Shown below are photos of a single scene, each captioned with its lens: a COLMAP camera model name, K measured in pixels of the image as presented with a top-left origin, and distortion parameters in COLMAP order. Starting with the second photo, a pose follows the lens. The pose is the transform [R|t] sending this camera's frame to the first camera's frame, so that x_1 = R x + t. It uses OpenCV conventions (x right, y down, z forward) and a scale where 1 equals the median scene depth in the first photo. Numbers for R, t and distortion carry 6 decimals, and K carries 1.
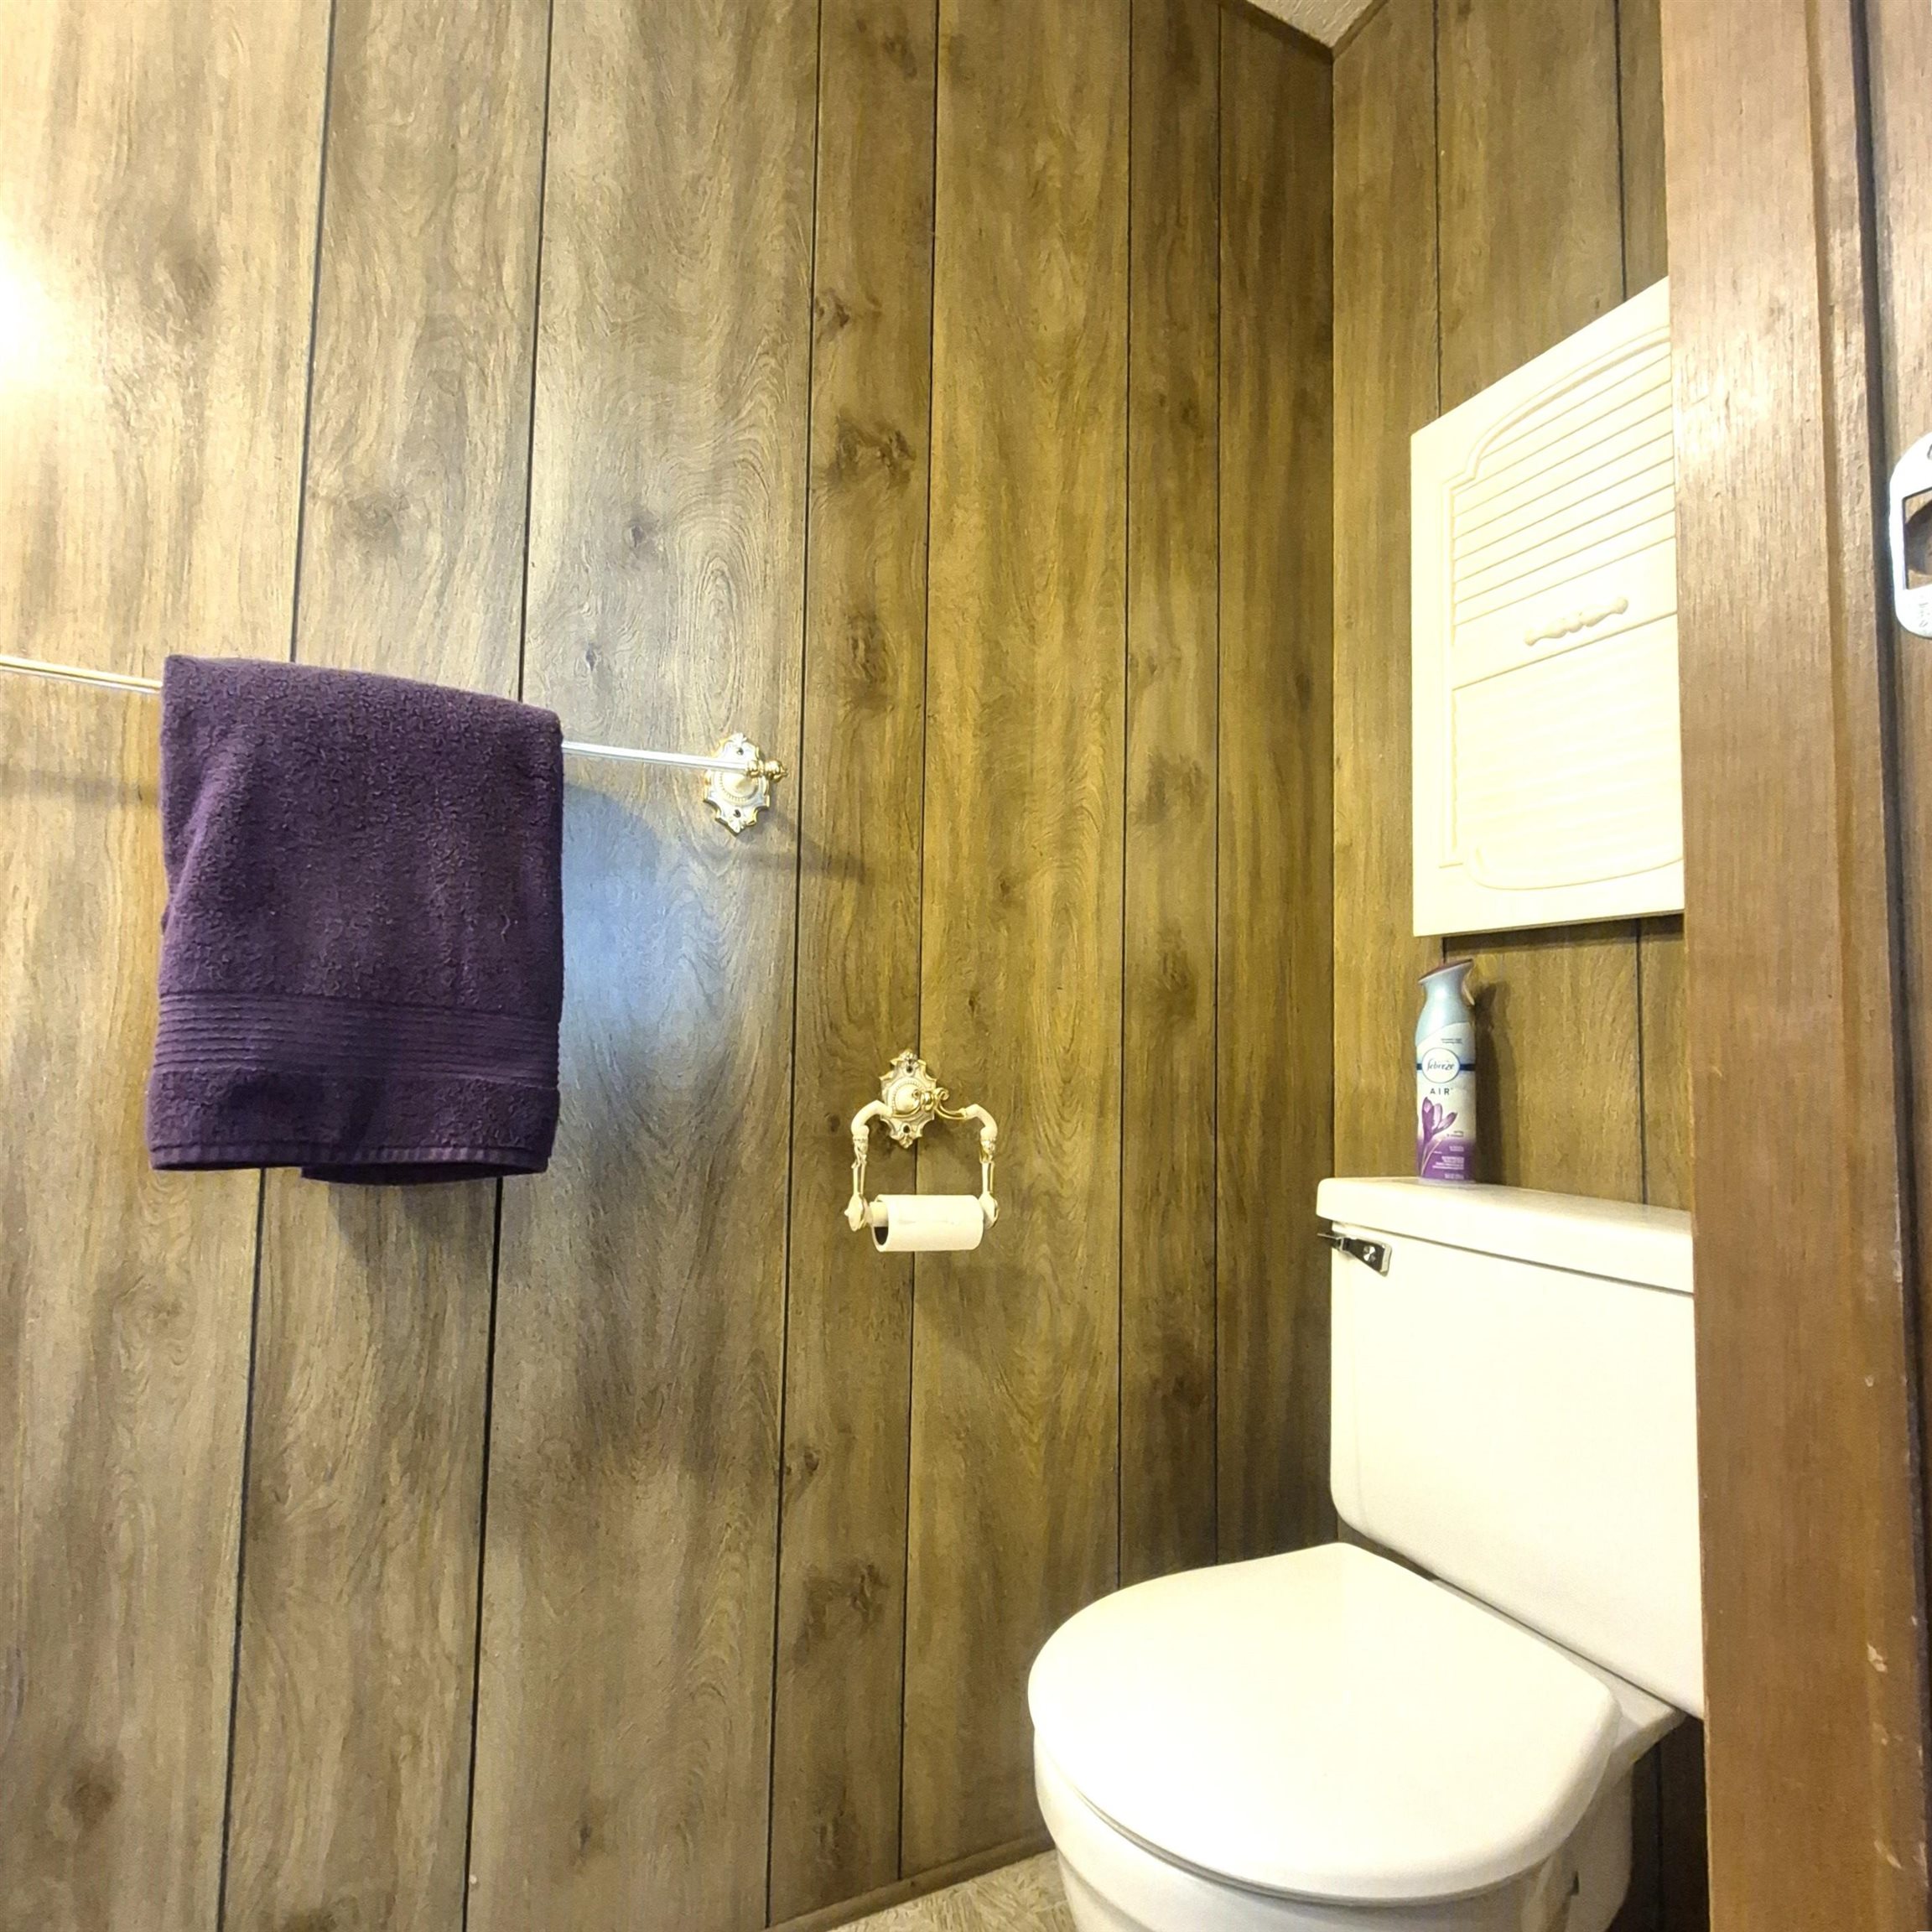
lens RADIAL K [[1007.8, 0, 977.9], [0, 1007.8, 945.4], [0, 0, 1]] dist [0.001500, -0.000897]
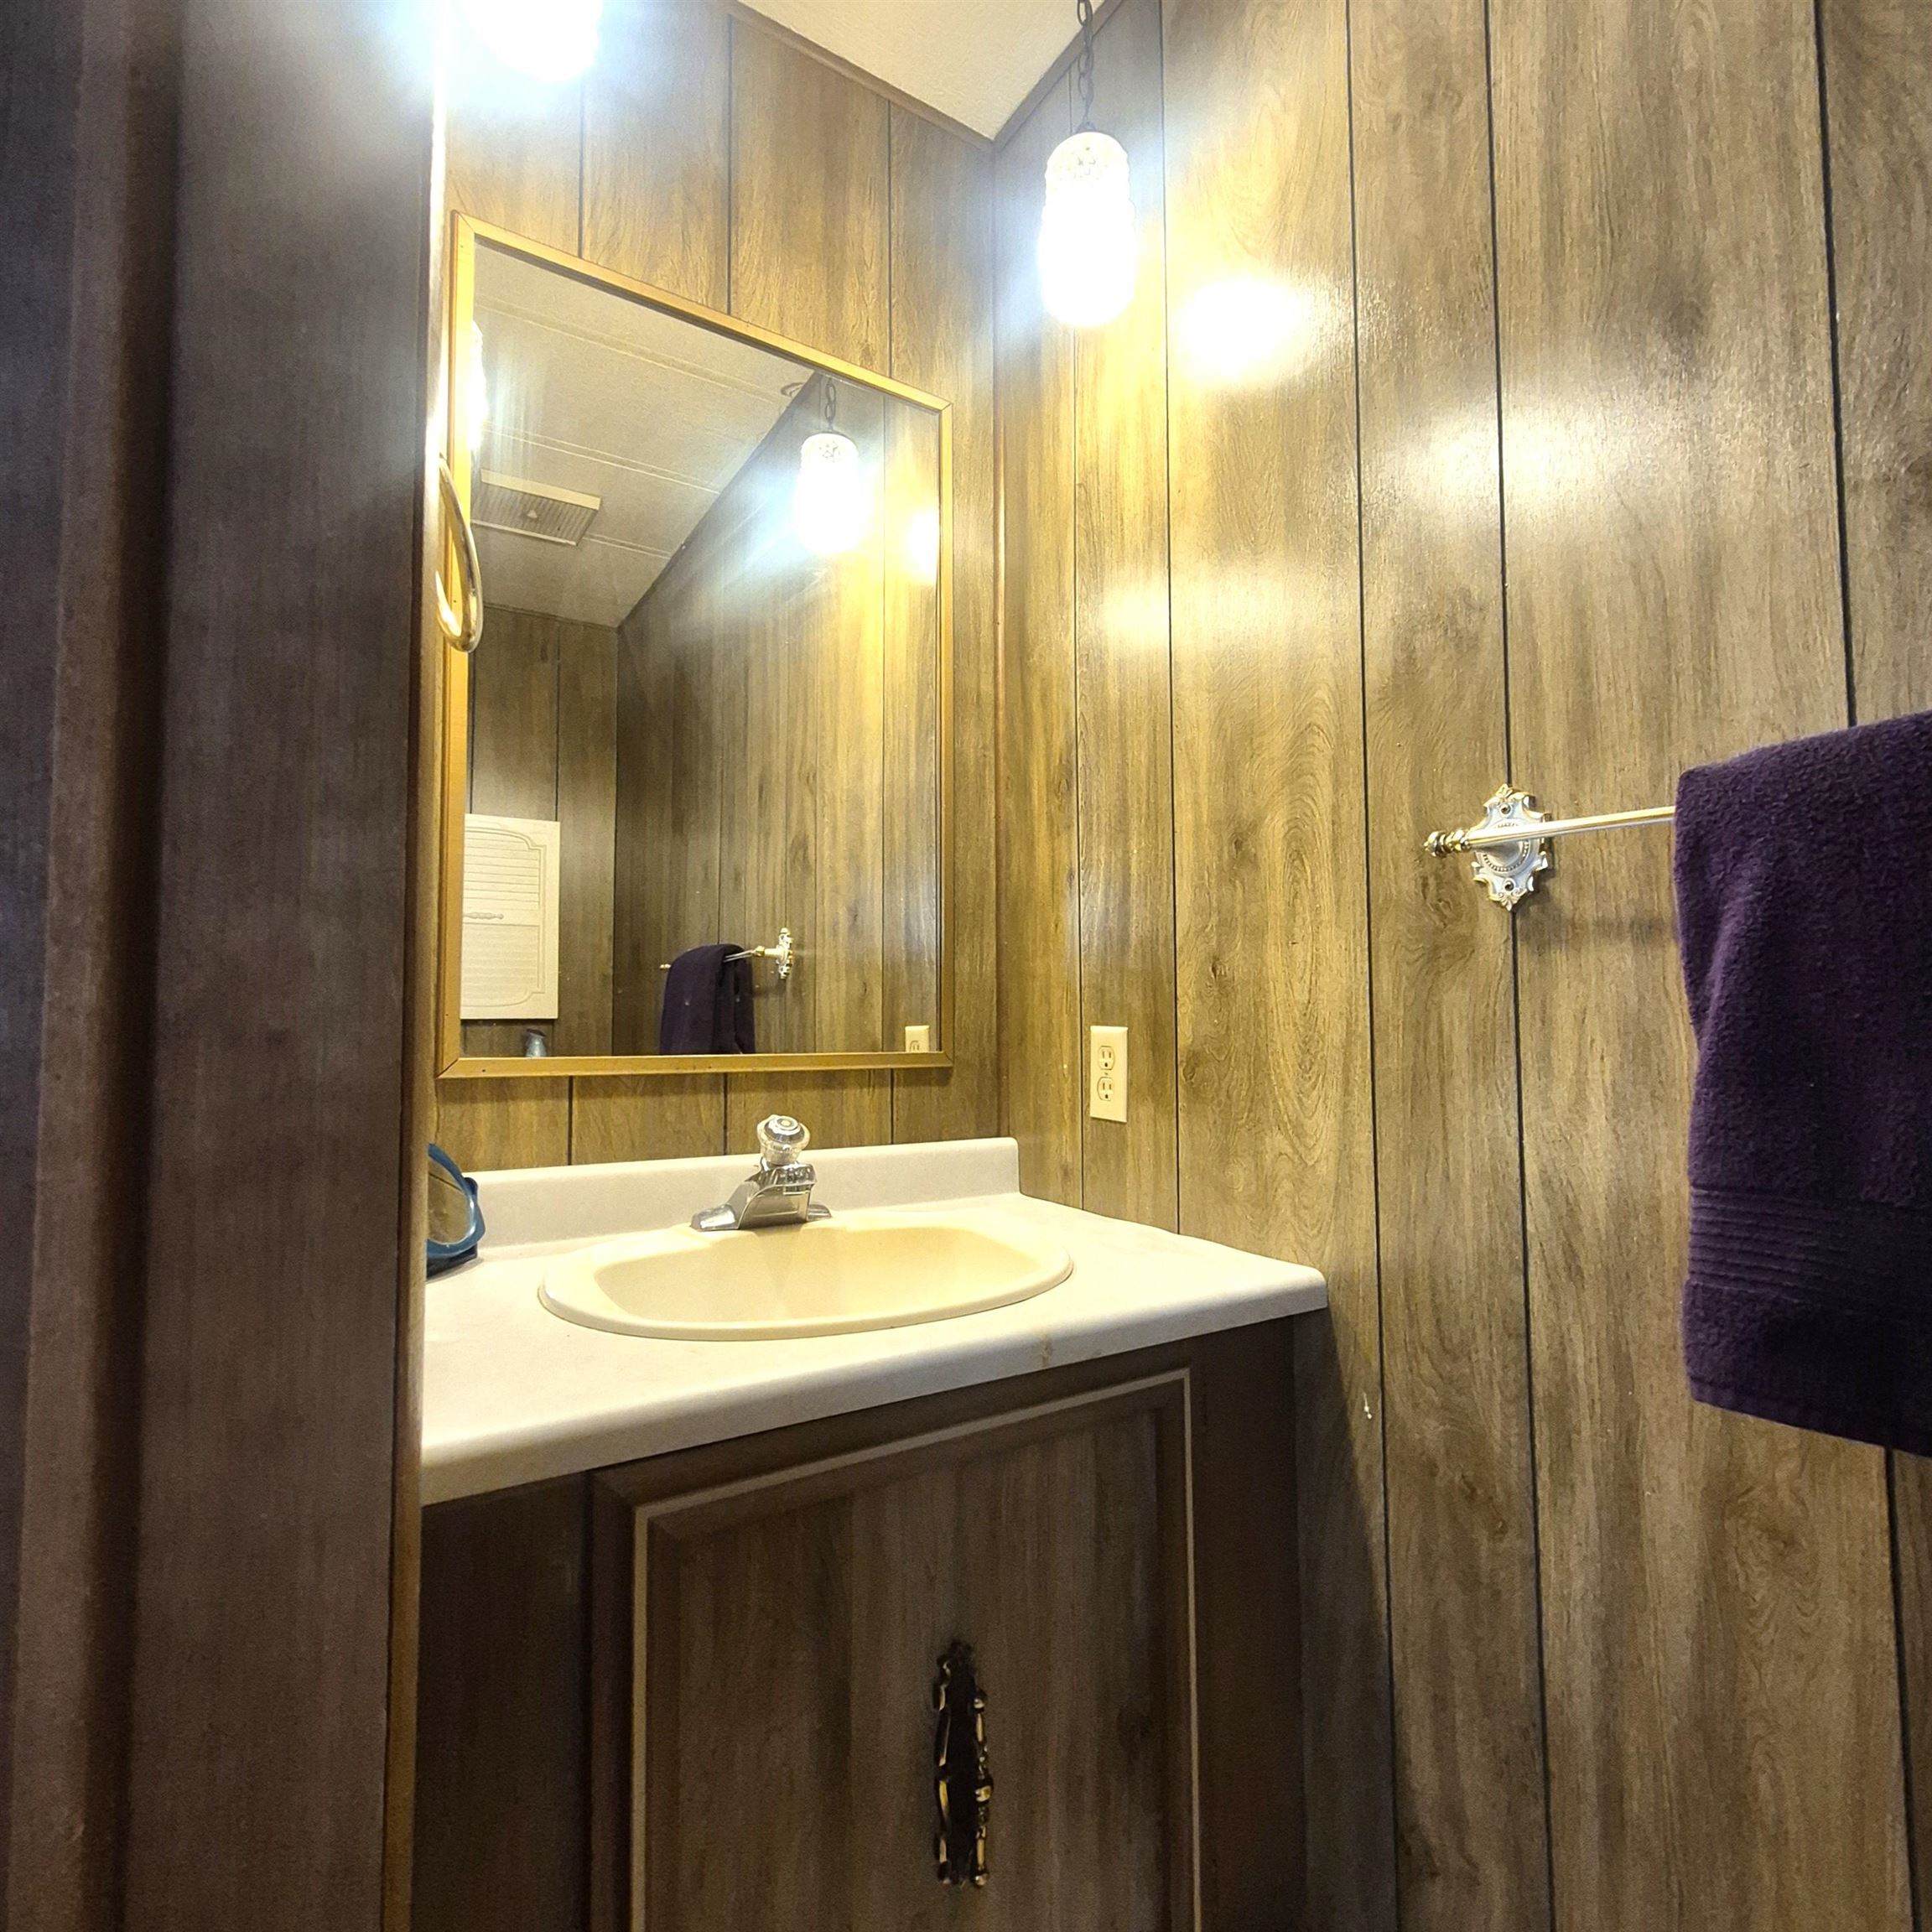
lens RADIAL K [[1045.1, 0, 967.9], [0, 1045.1, 990.9], [0, 0, 1]] dist [0.001240, -0.000351]
pose [[0.129506, -0.066159, -0.989369, -0.003384], [0.084425, 0.994884, -0.055477, -0.101743], [0.987978, -0.076343, 0.134429, 0.253021]]
